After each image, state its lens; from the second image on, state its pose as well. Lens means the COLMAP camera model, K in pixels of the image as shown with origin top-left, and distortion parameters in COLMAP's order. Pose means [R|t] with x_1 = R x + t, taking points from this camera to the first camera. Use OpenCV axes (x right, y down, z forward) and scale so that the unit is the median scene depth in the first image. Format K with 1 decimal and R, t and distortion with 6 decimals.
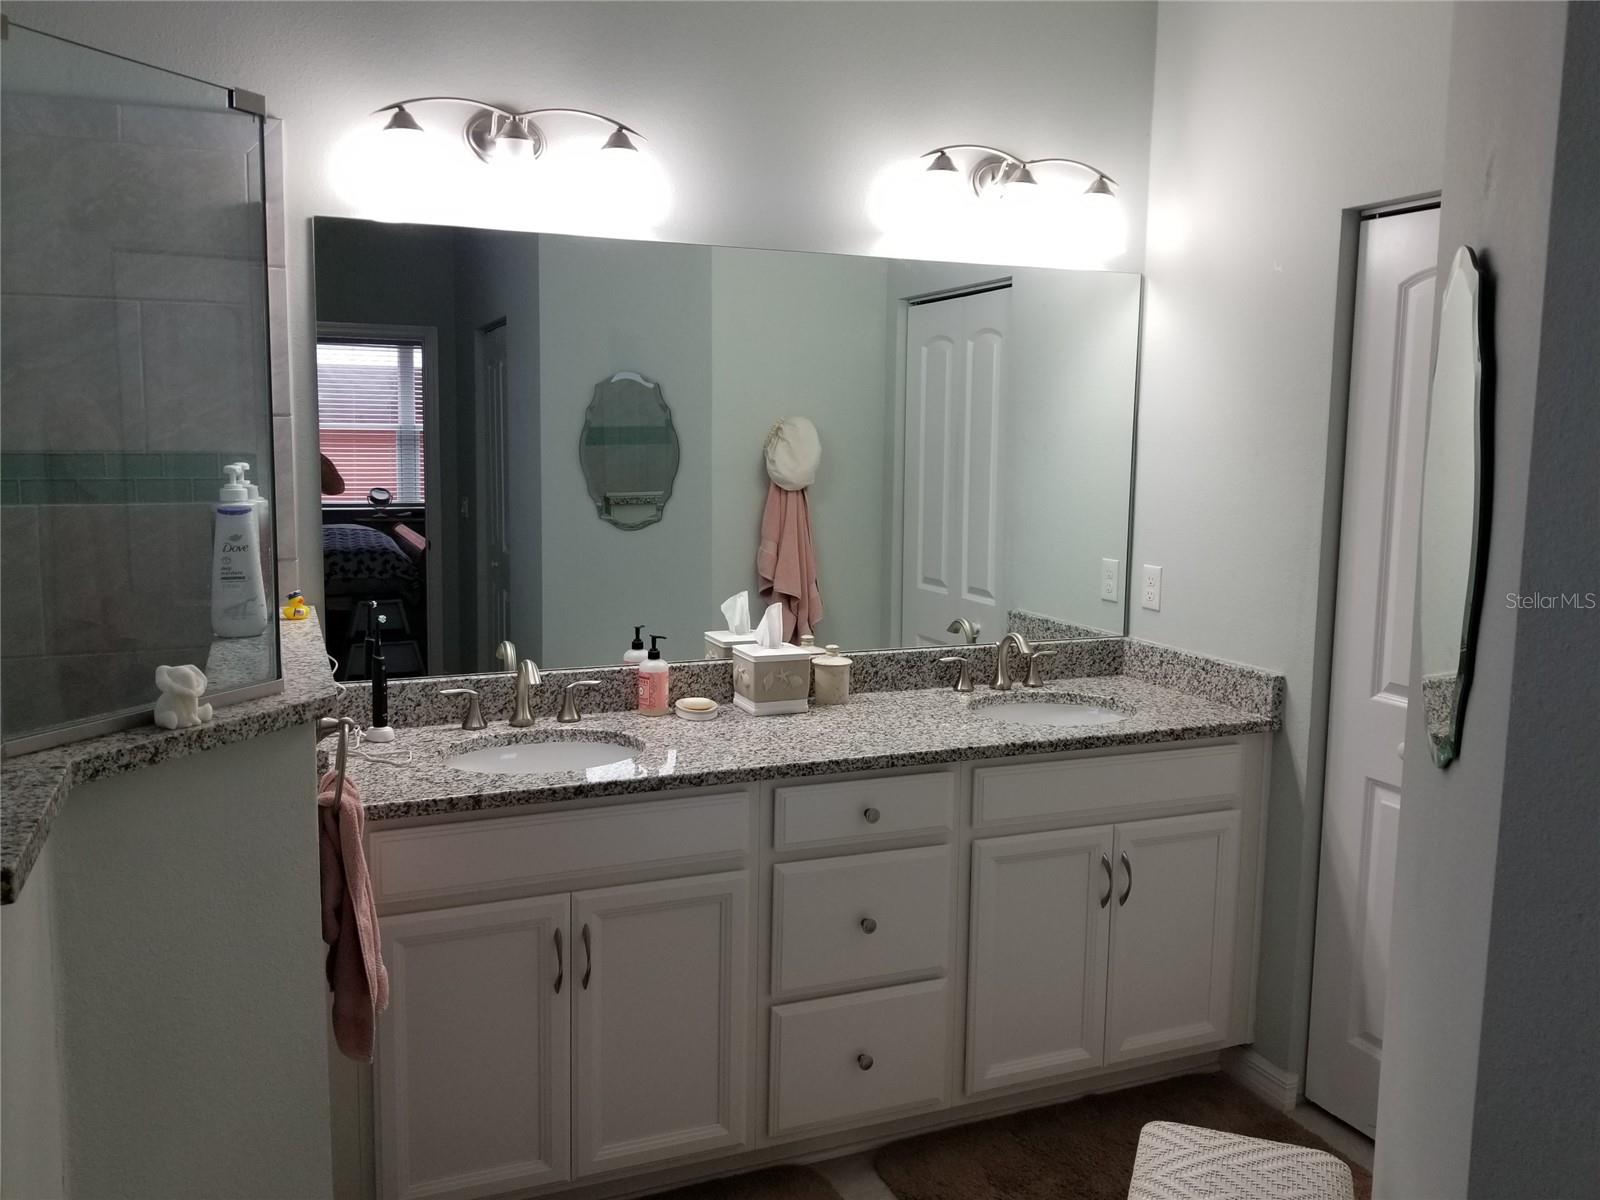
lens RADIAL K [[1289.7, 0, 800.0], [0, 1289.7, 600.0], [0, 0, 1]] dist [0.031352, -0.001472]
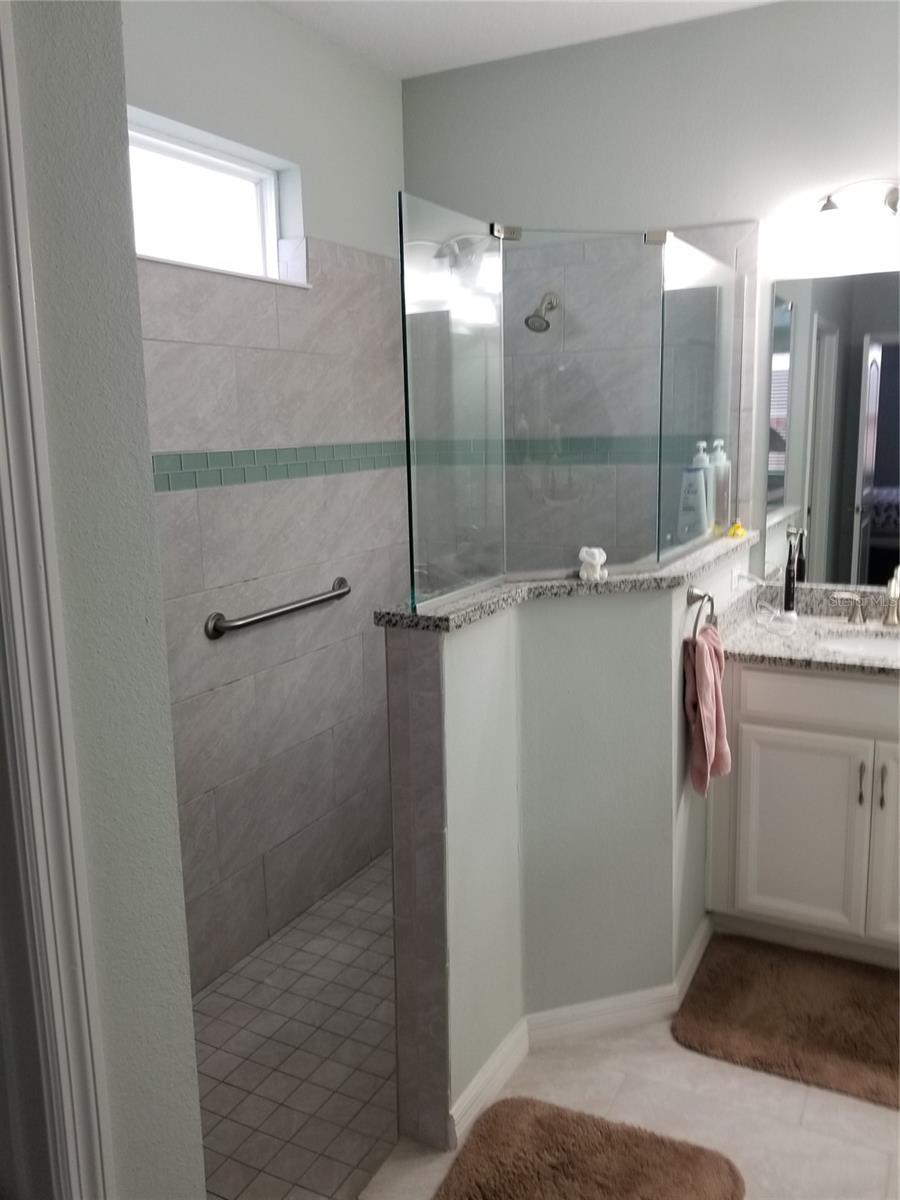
lens RADIAL K [[967.3, 0, 450.0], [0, 967.3, 600.0], [0, 0, 1]] dist [0.031352, -0.001472]
pose [[0.630734, 0.120015, -0.766662, 0.356887], [-0.073817, 0.992767, 0.094680, 0.004390], [0.772480, -0.003125, 0.635031, -0.054264]]
